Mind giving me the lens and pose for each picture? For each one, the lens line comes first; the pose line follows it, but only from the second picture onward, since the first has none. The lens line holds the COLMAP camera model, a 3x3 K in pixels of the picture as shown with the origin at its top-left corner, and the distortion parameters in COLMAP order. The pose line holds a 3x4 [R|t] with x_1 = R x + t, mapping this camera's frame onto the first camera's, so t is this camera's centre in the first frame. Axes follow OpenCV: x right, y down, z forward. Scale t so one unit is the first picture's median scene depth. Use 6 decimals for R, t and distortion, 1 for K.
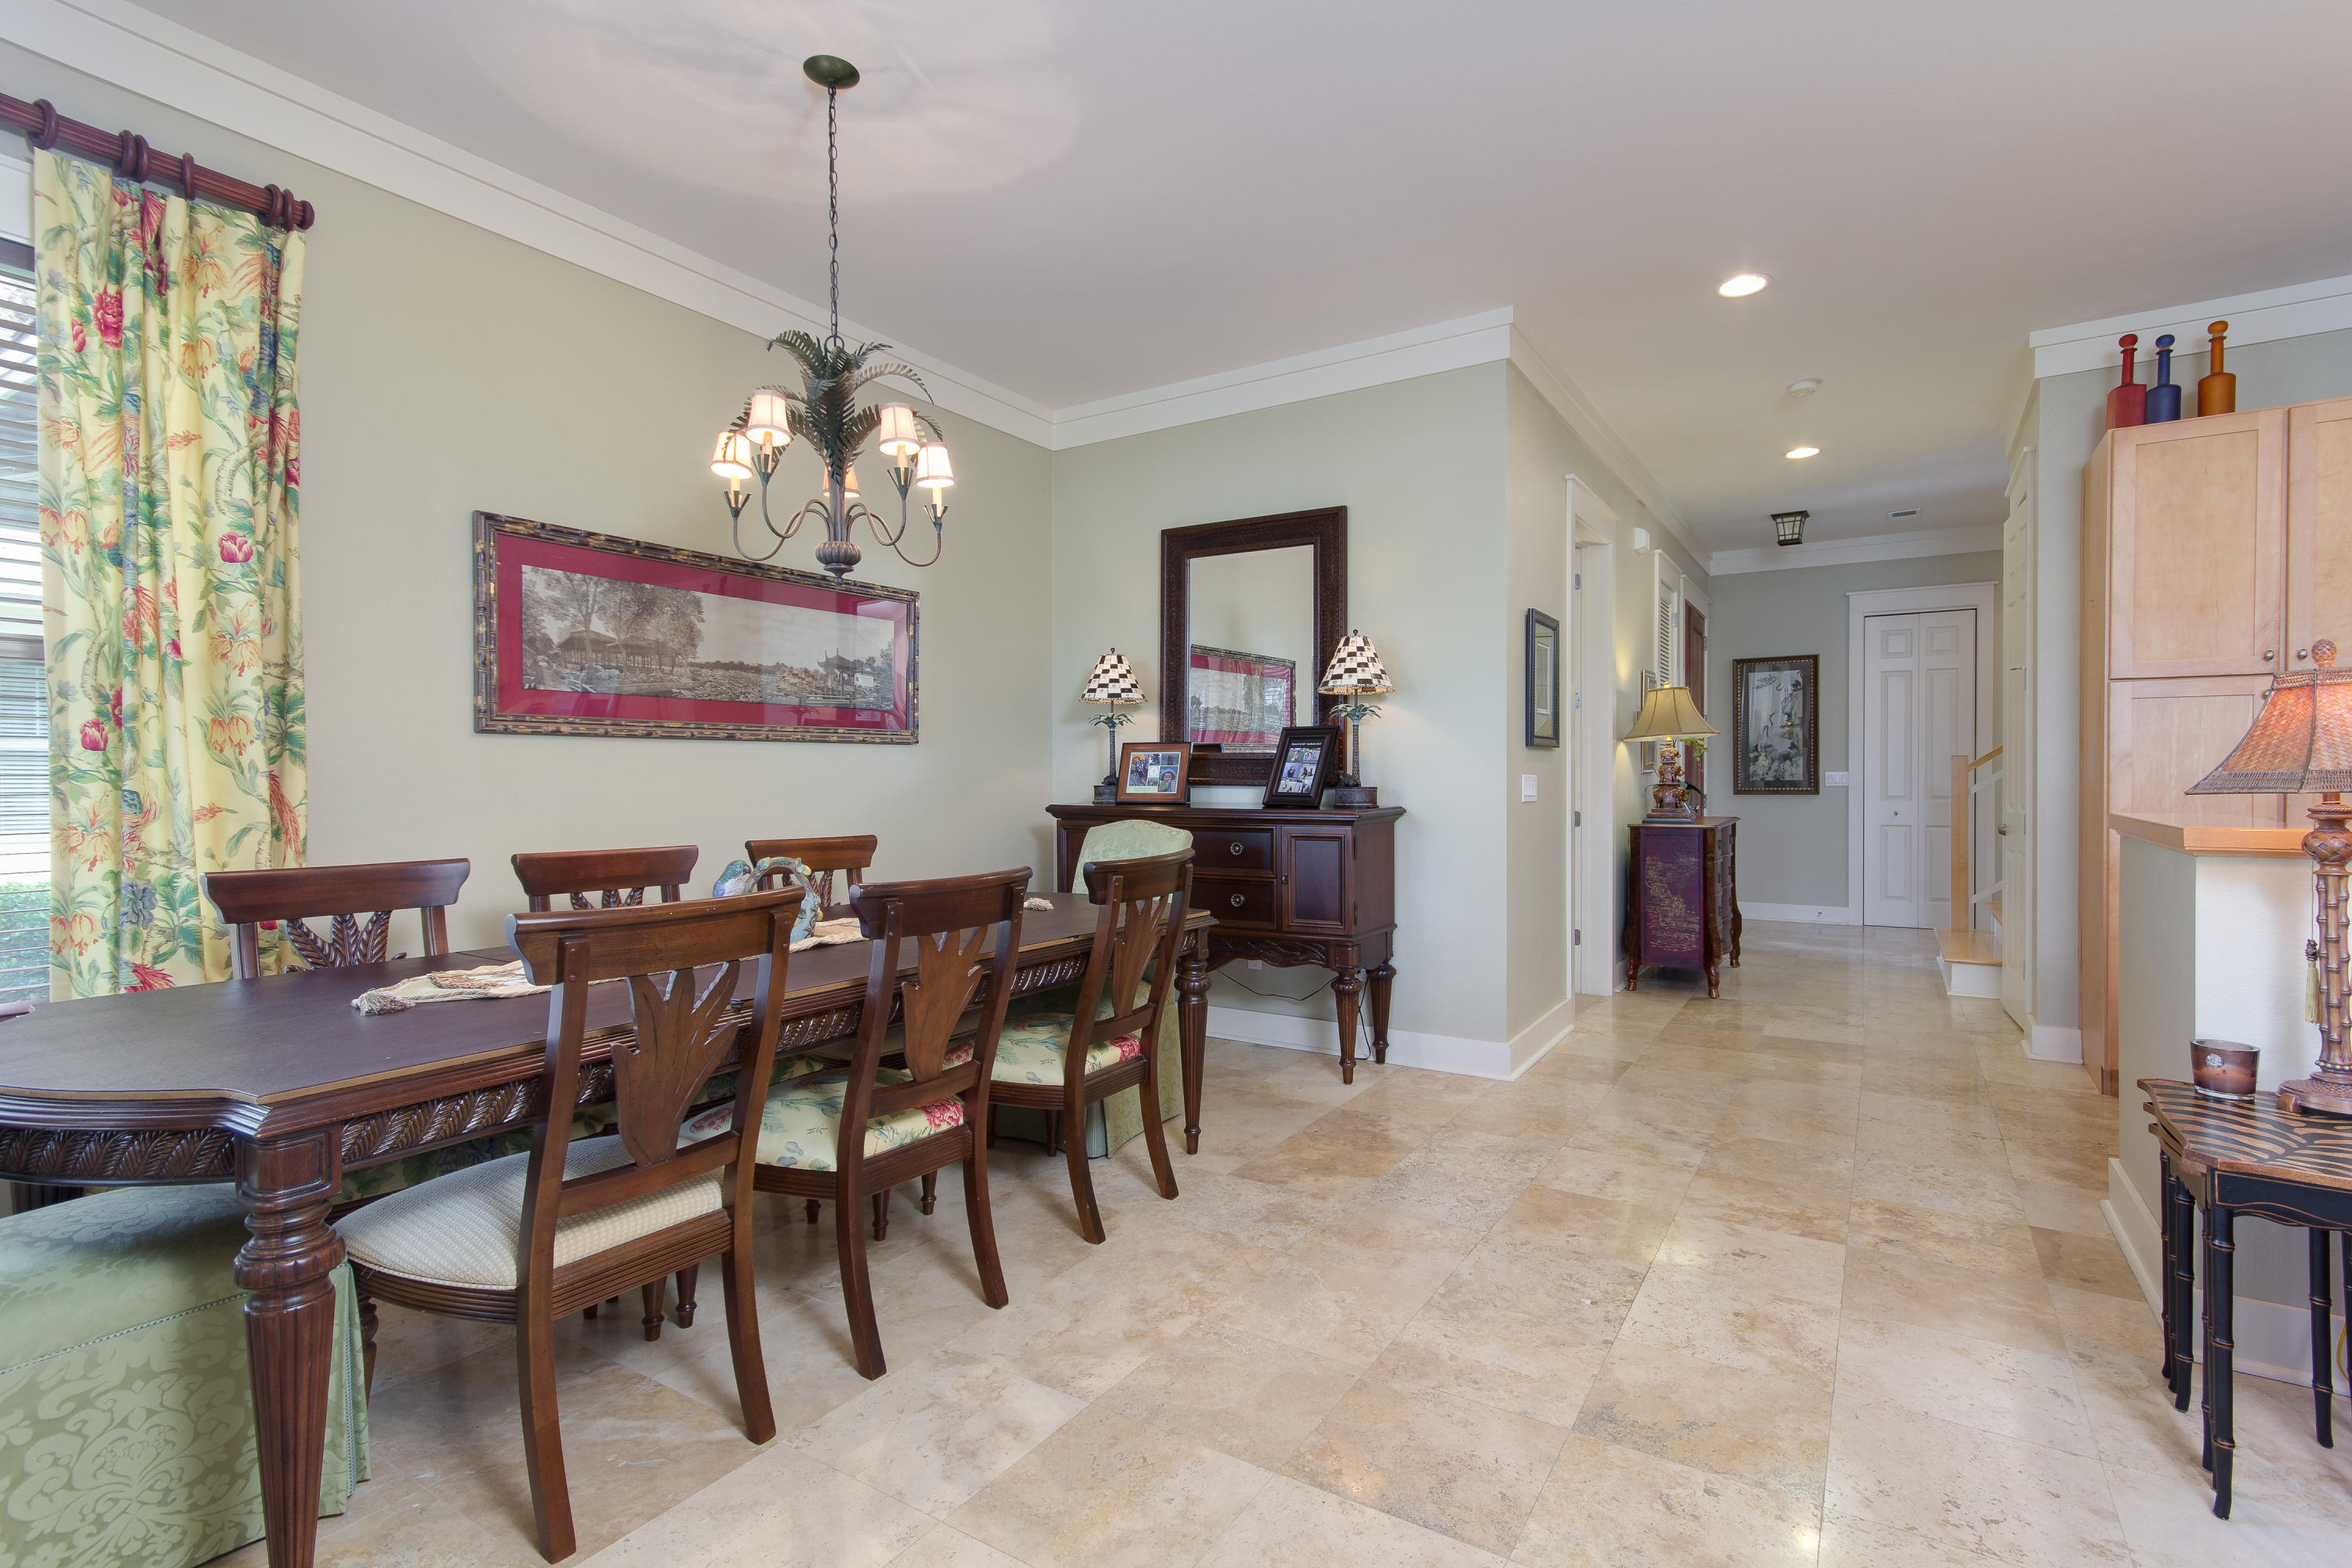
lens RADIAL K [[1111.4, 0, 1176.0], [0, 1111.4, 784.0], [0, 0, 1]] dist [0.001791, 0.000480]
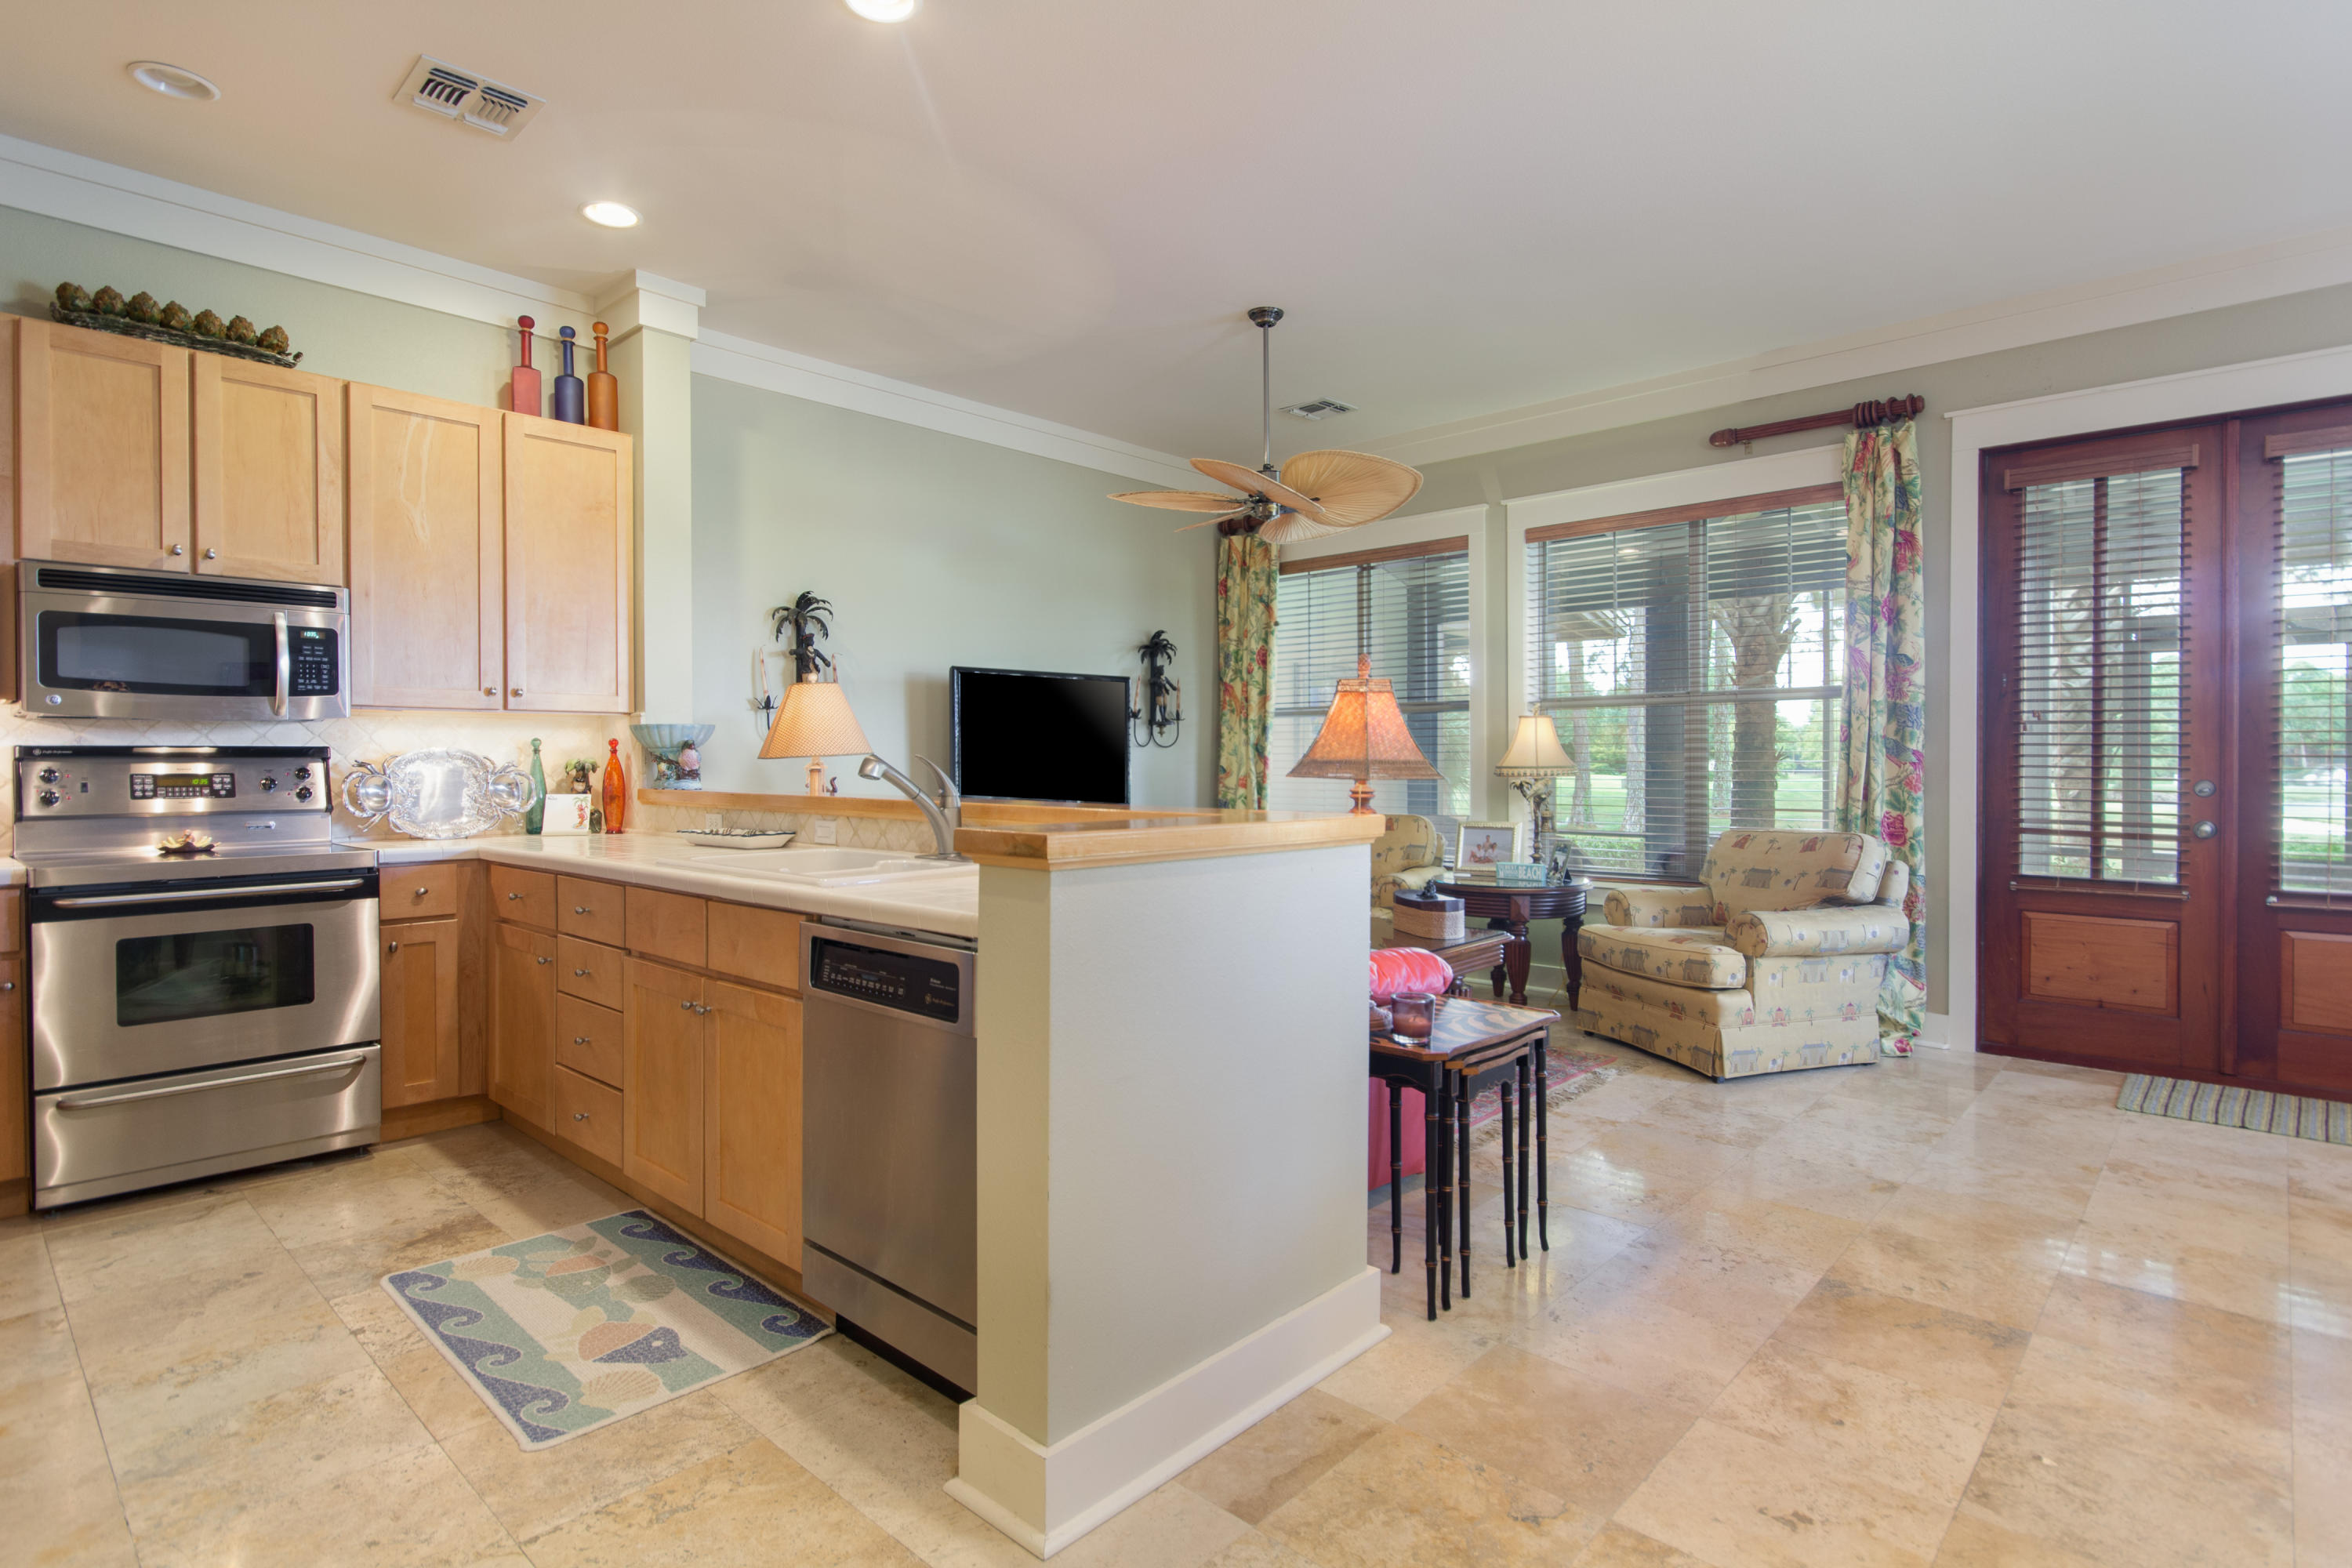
lens RADIAL K [[1171.9, 0, 1183.6], [0, 1171.9, 765.1], [0, 0, 1]] dist [0.003772, -0.005770]
pose [[-0.983442, 0.003626, 0.181187, 0.825506], [0.006622, 0.999851, 0.015936, -0.024040], [-0.181102, 0.016872, -0.983320, 1.938174]]
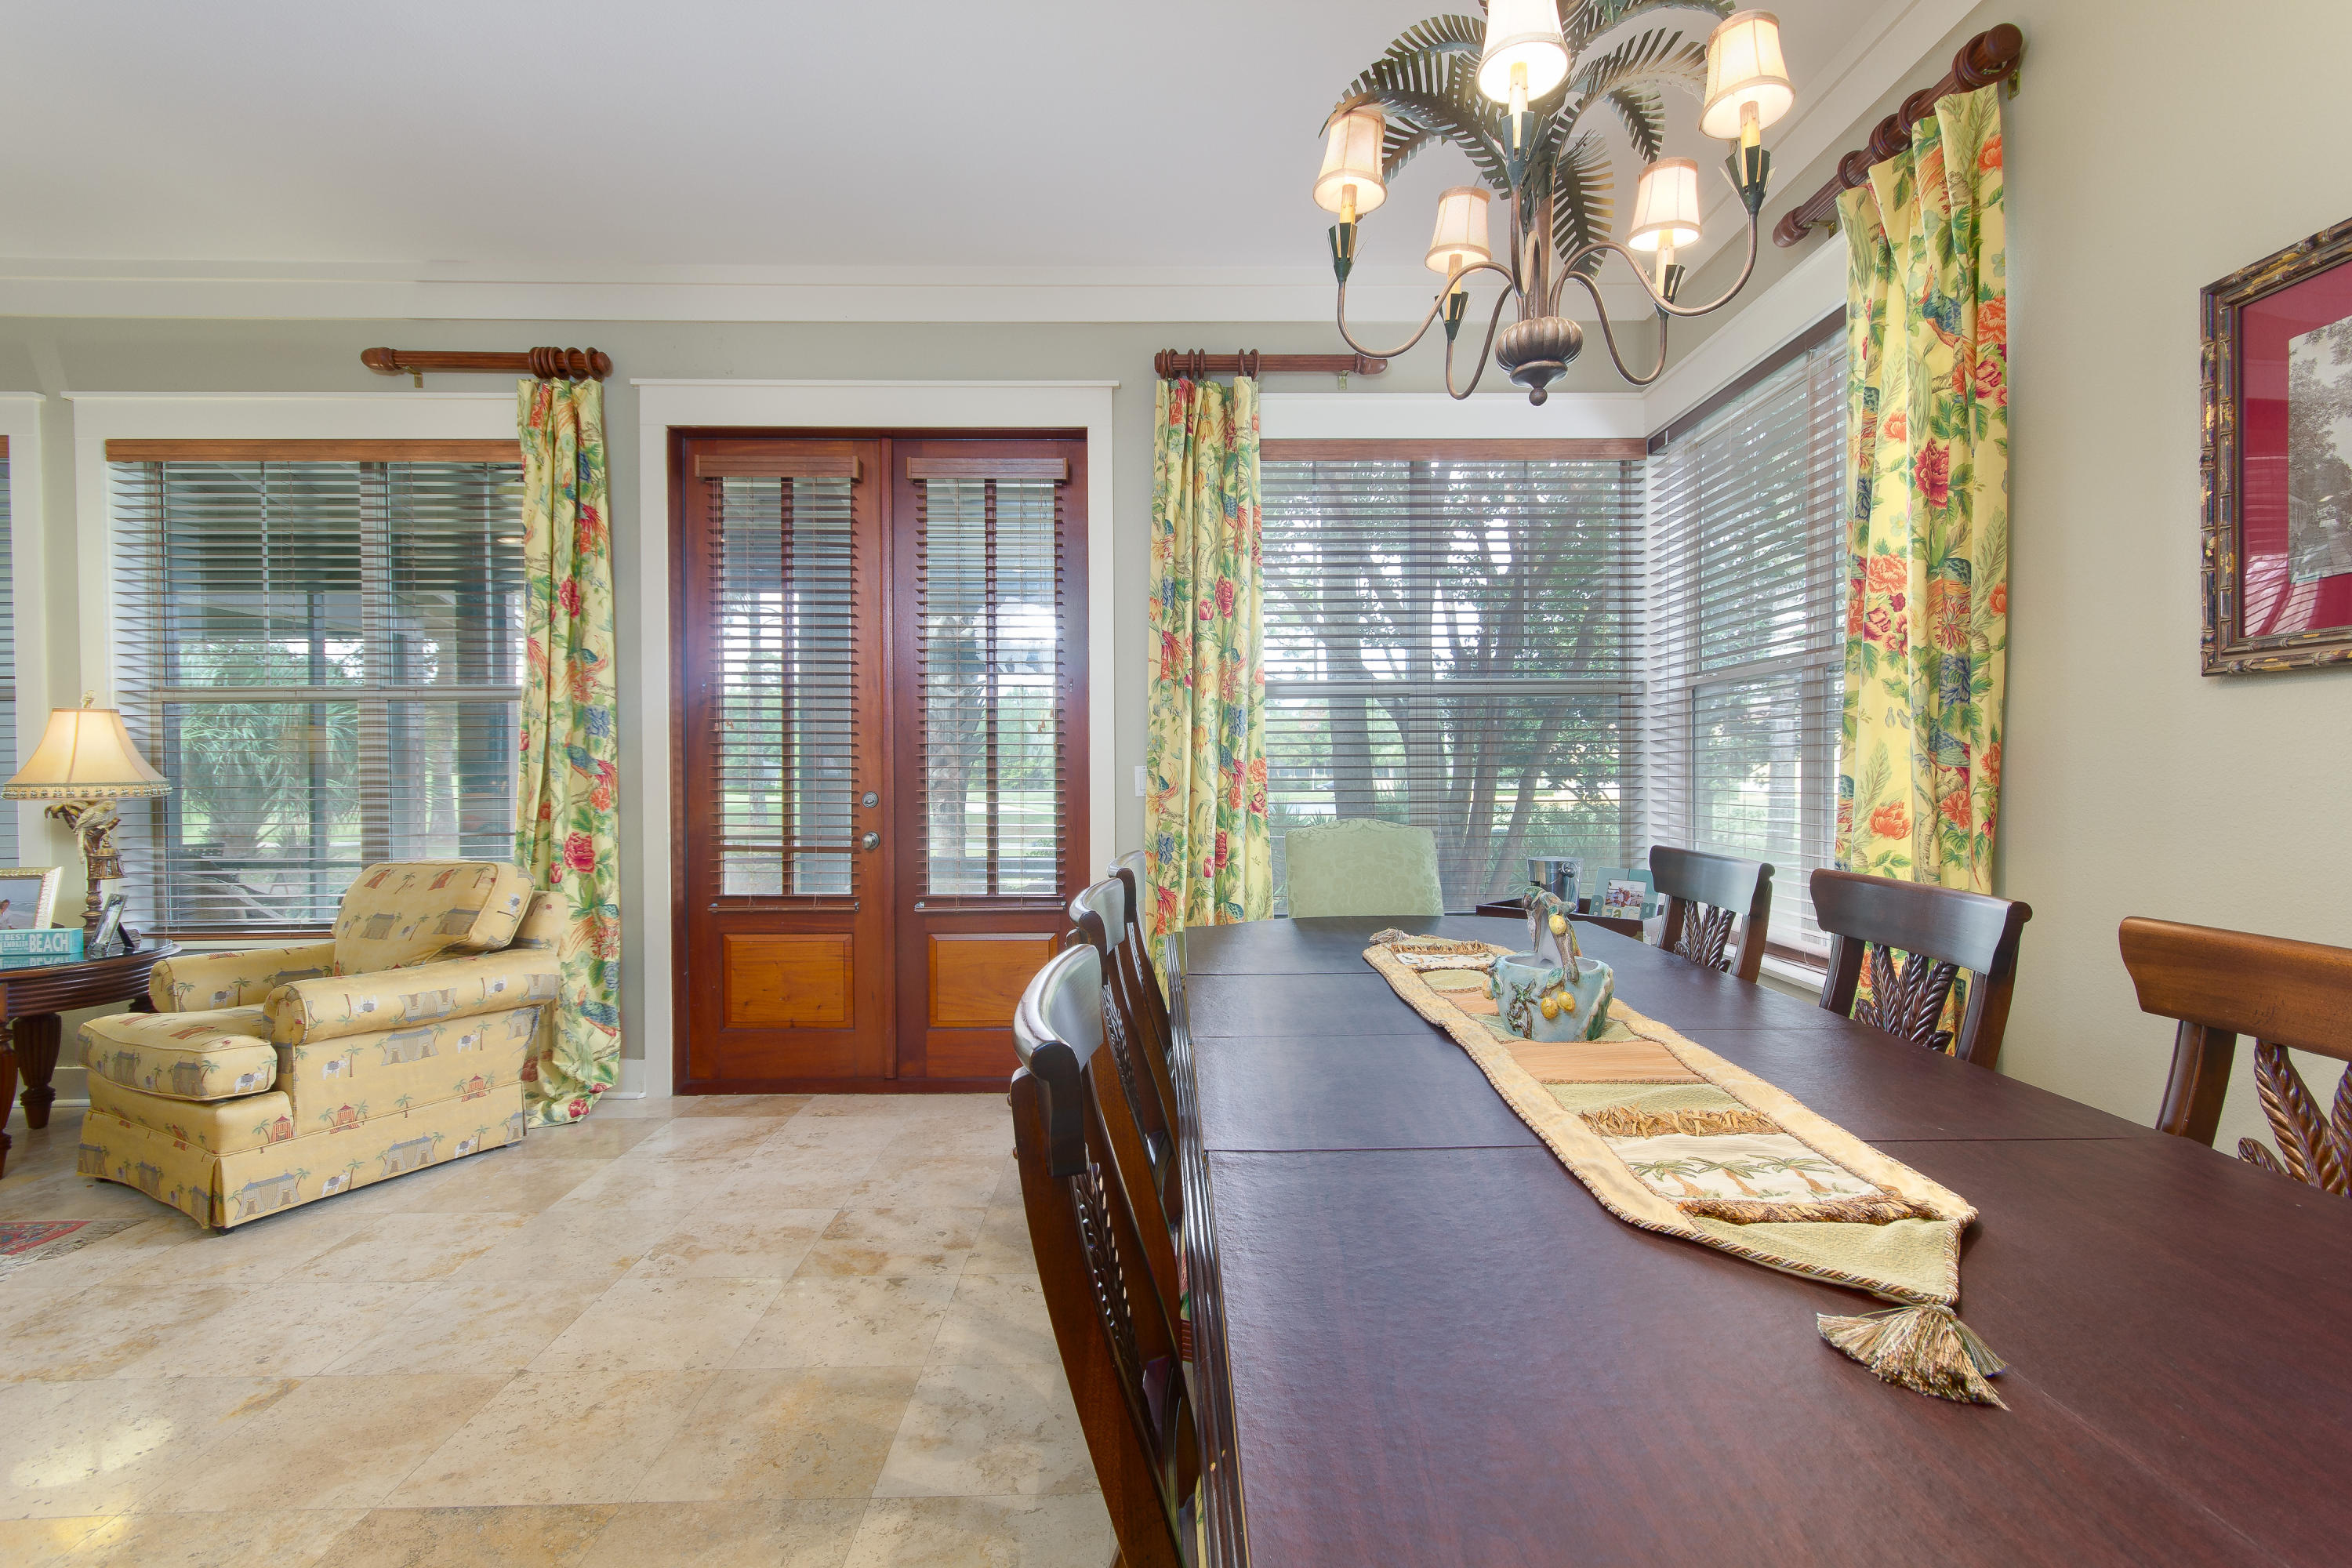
lens RADIAL K [[1111.4, 0, 1176.0], [0, 1111.4, 784.0], [0, 0, 1]] dist [0.001791, 0.000480]
pose [[-0.835996, 0.012989, -0.548582, 0.164710], [0.001866, 0.999781, 0.020828, -0.008338], [0.548732, 0.016388, -0.835837, 1.590695]]
